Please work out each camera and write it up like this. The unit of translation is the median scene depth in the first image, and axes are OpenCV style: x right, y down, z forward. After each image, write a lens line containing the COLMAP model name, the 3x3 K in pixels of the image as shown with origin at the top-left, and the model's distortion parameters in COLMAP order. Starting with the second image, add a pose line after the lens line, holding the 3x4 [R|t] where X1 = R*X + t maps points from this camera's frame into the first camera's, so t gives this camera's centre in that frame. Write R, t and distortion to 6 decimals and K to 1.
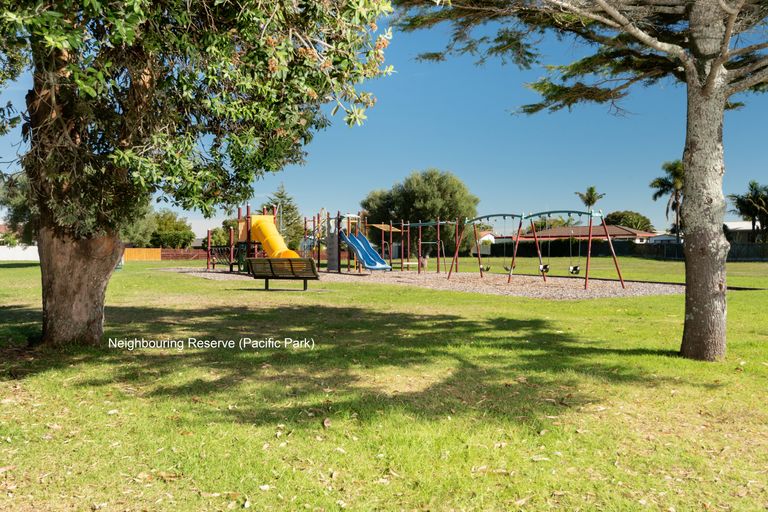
lens RADIAL K [[786.5, 0, 383.2], [0, 786.5, 254.6], [0, 0, 1]] dist [0.032747, 0.000000]
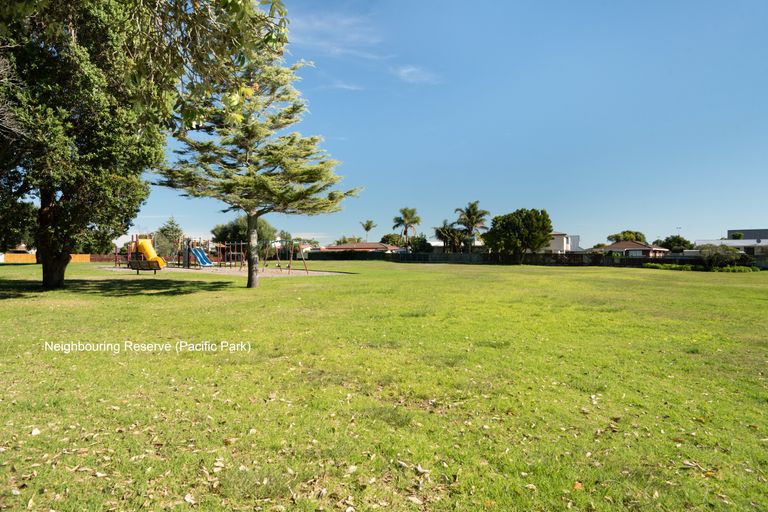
lens RADIAL K [[508.5, 0, 386.2], [0, 508.5, 258.3], [0, 0, 1]] dist [0.028862, -0.000413]
pose [[0.969517, 0.002735, 0.245008, 0.077343], [-0.002495, 0.999996, -0.001288, -0.000784], [-0.245010, 0.000637, 0.969520, -0.259746]]
